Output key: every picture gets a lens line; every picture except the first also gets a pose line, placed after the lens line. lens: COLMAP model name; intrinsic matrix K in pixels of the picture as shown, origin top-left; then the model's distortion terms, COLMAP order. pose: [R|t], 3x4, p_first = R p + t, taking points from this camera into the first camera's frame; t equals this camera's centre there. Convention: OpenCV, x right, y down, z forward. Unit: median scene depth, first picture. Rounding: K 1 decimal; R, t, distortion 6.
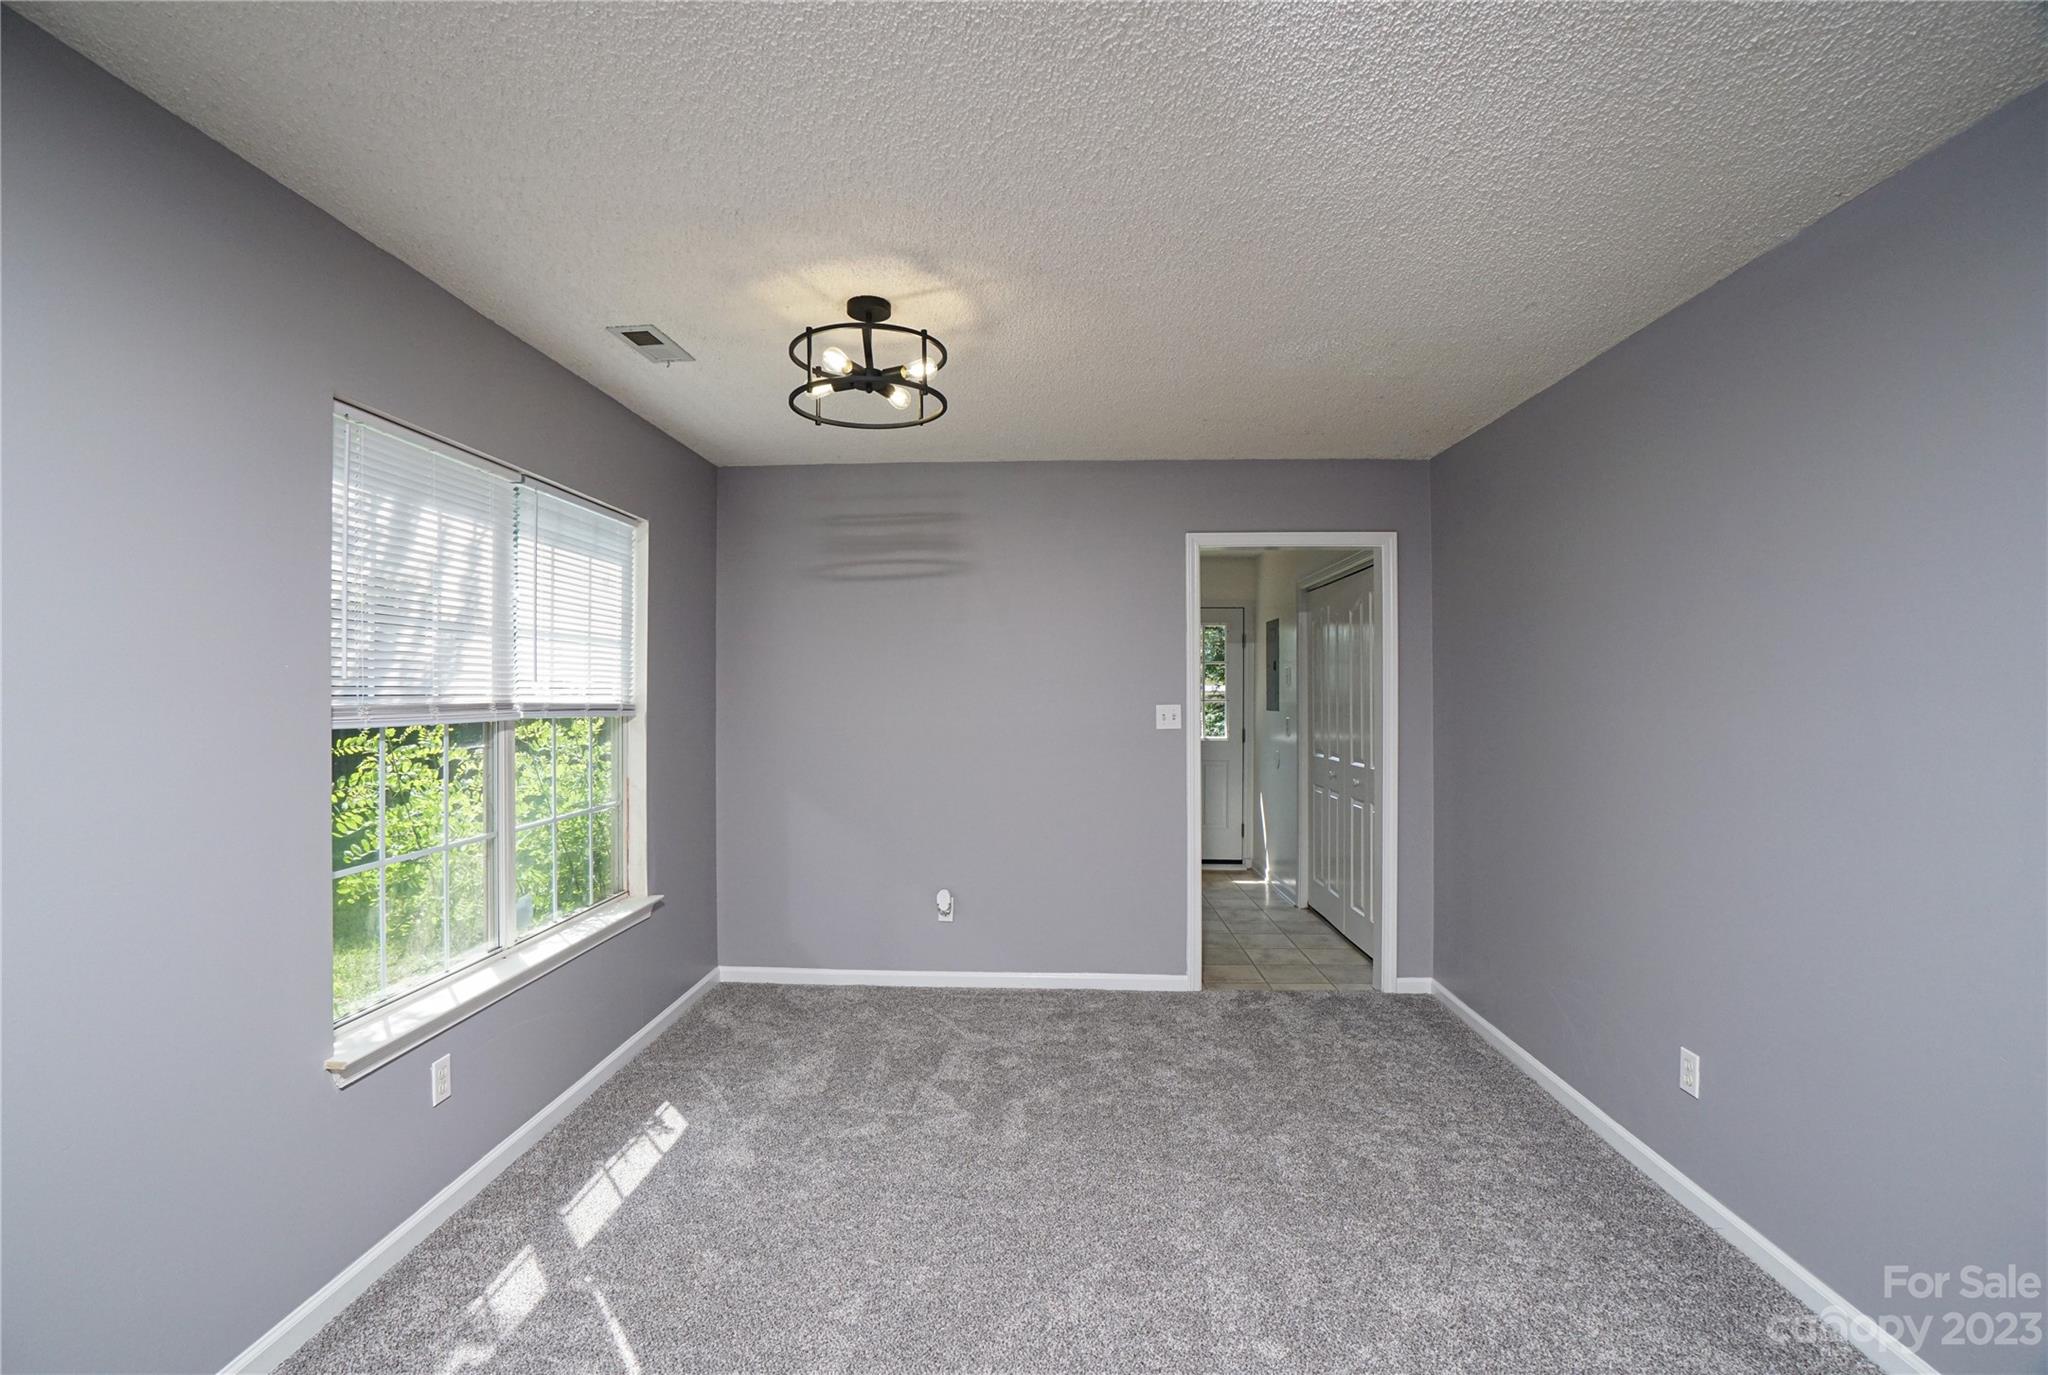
lens RADIAL K [[972.4, 0, 1024.0], [0, 972.4, 687.5], [0, 0, 1]] dist [0.001251, 0.000049]
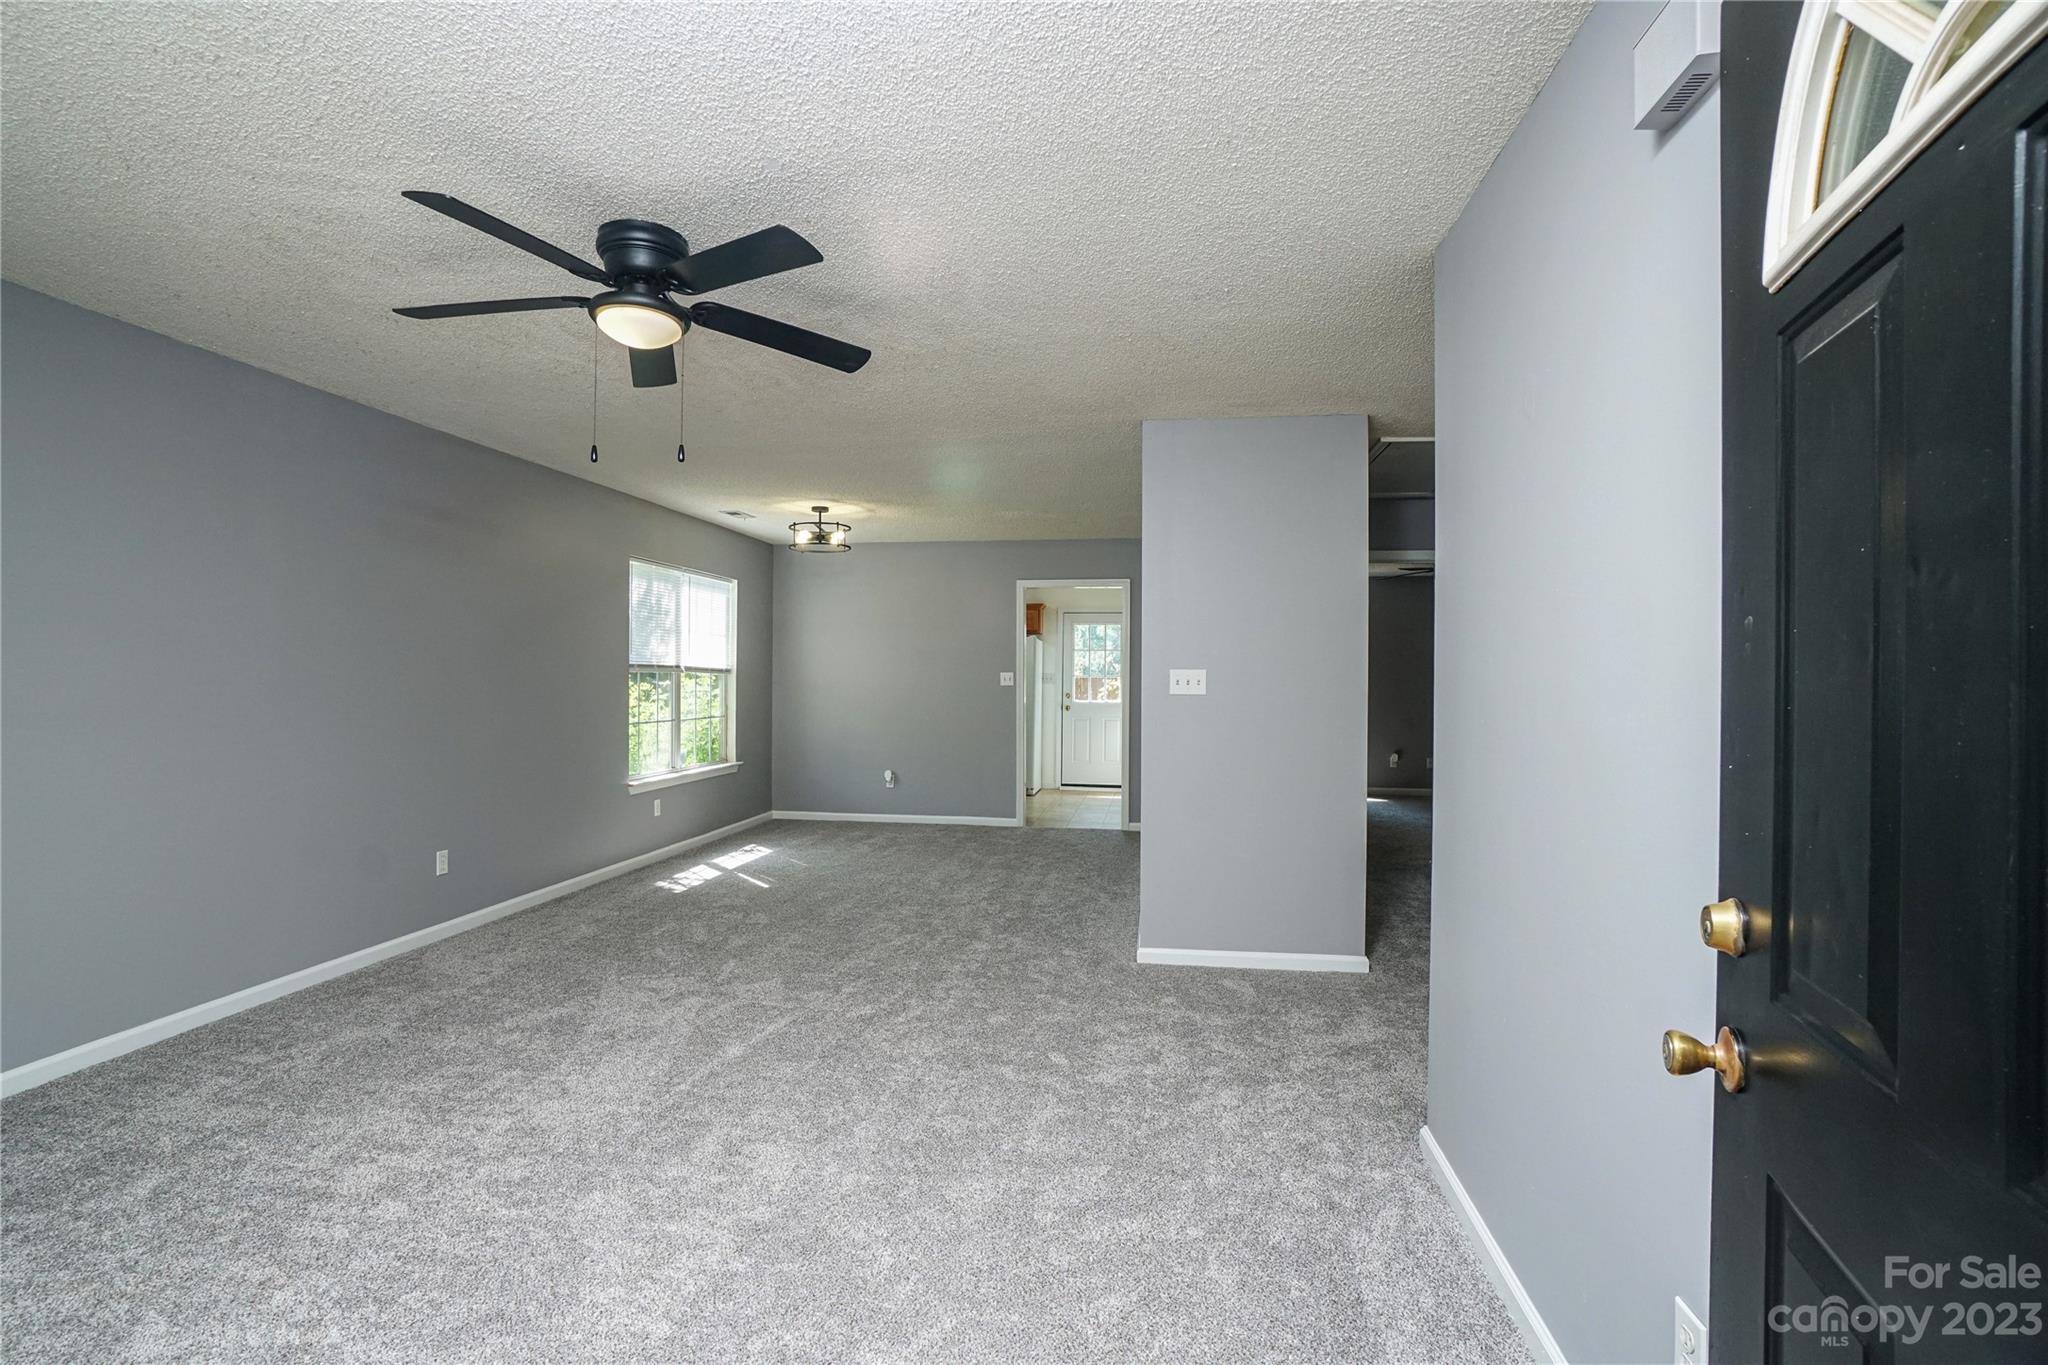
lens RADIAL K [[964.2, 0, 1030.4], [0, 964.2, 672.3], [0, 0, 1]] dist [-0.058556, 0.027479]
pose [[0.996474, 0.007756, -0.083540, 0.368838], [-0.007980, 0.999965, -0.002341, 0.022832], [0.083519, 0.003000, 0.996502, -0.886748]]
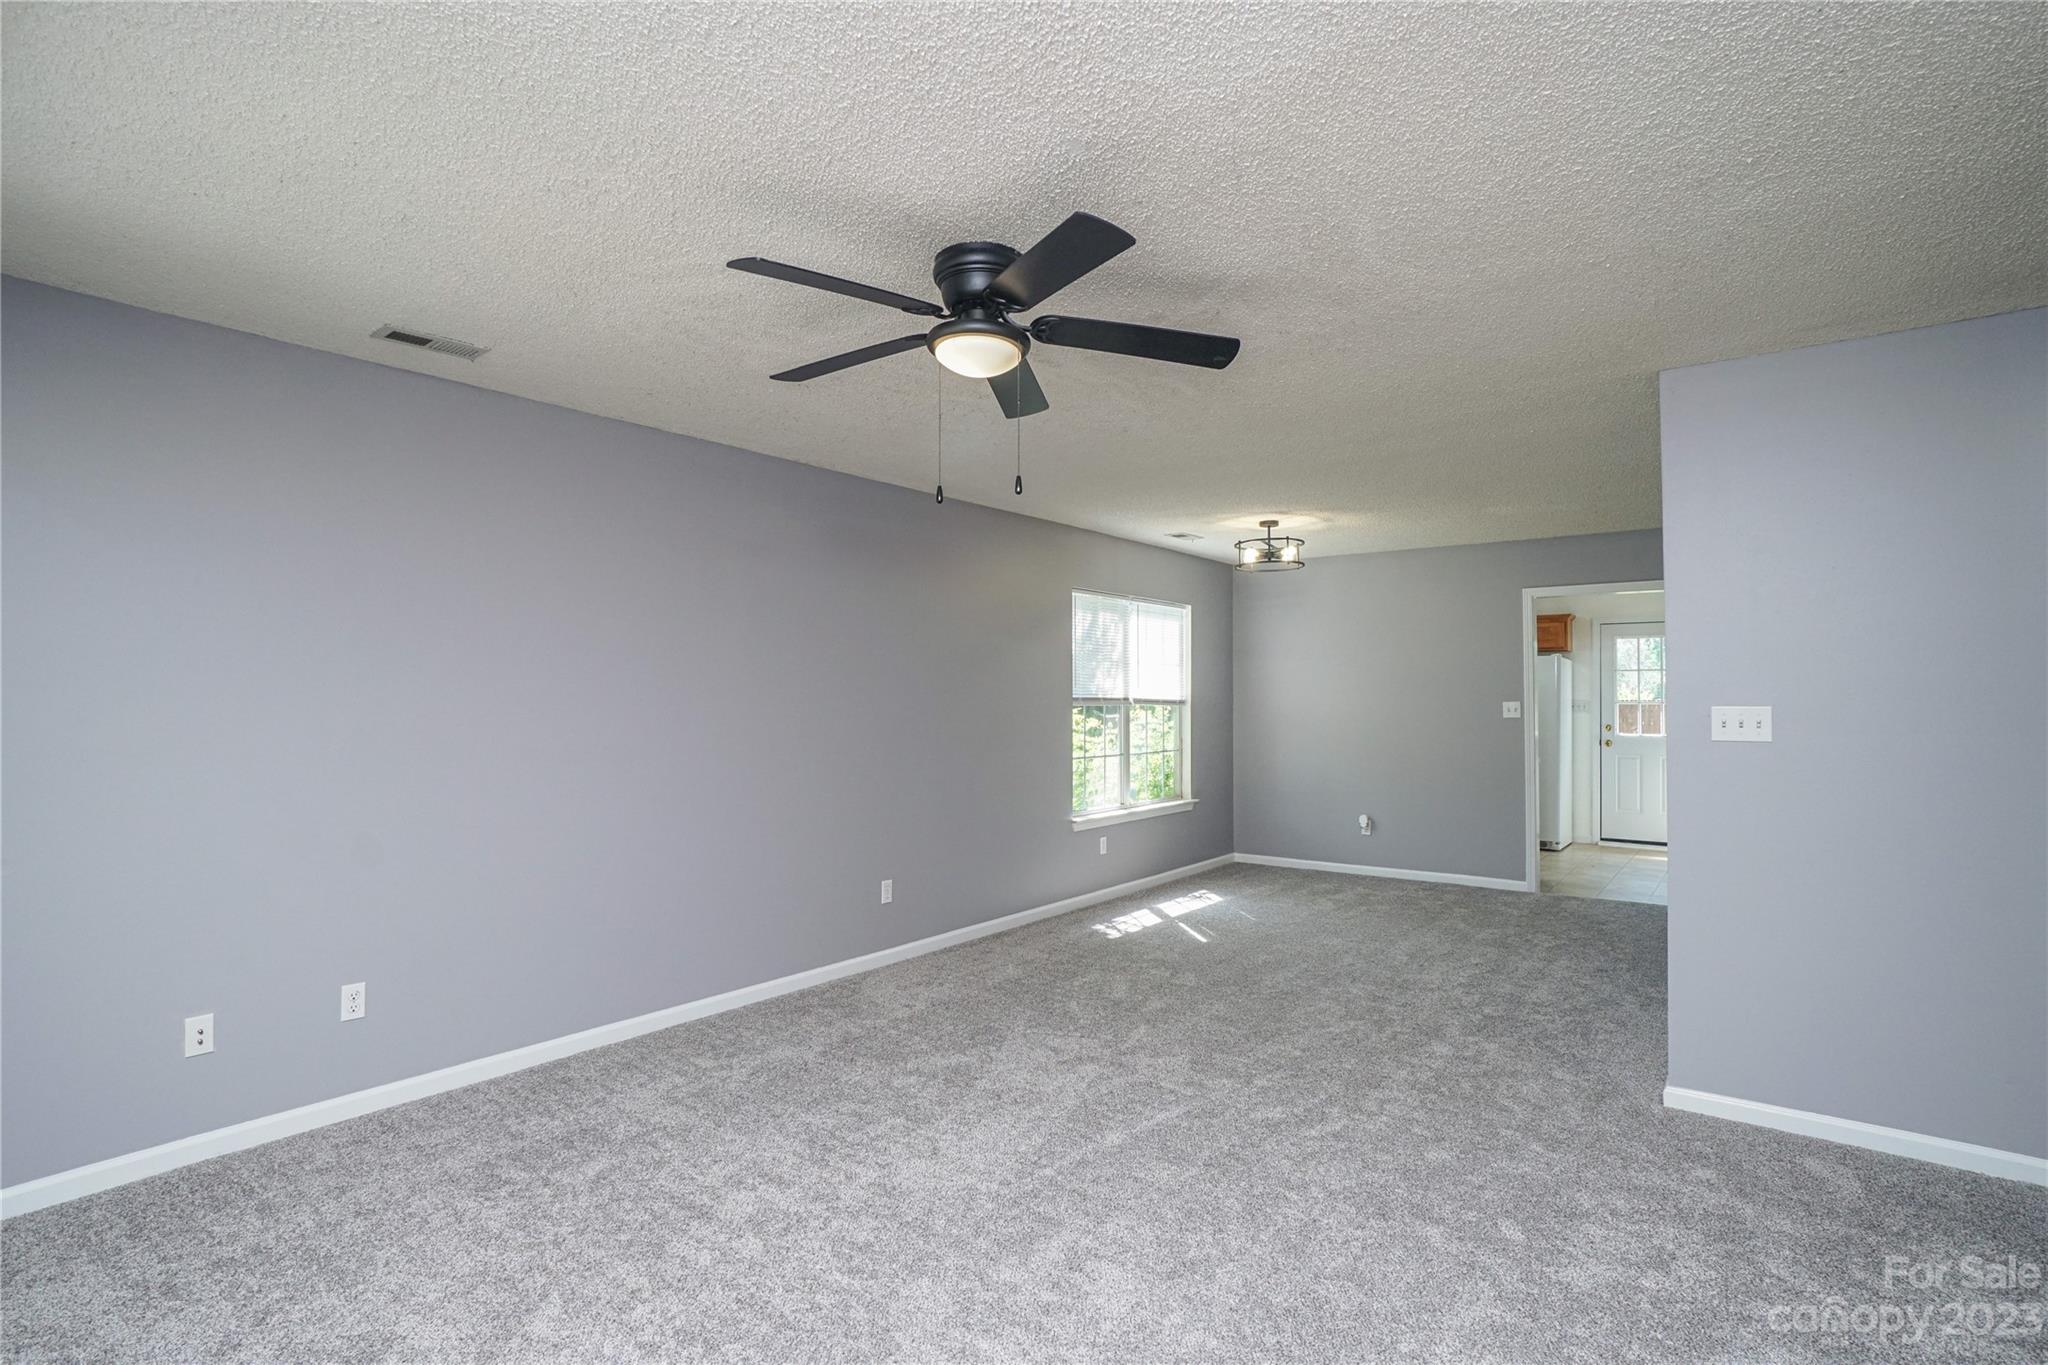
lens RADIAL K [[1027.7, 0, 999.4], [0, 1027.7, 676.0], [0, 0, 1]] dist [-0.049975, 0.025459]
pose [[0.824800, -0.010337, -0.565330, 0.412054], [-0.001230, 0.999798, -0.020076, 0.010936], [0.565424, 0.017254, 0.824620, -0.817955]]
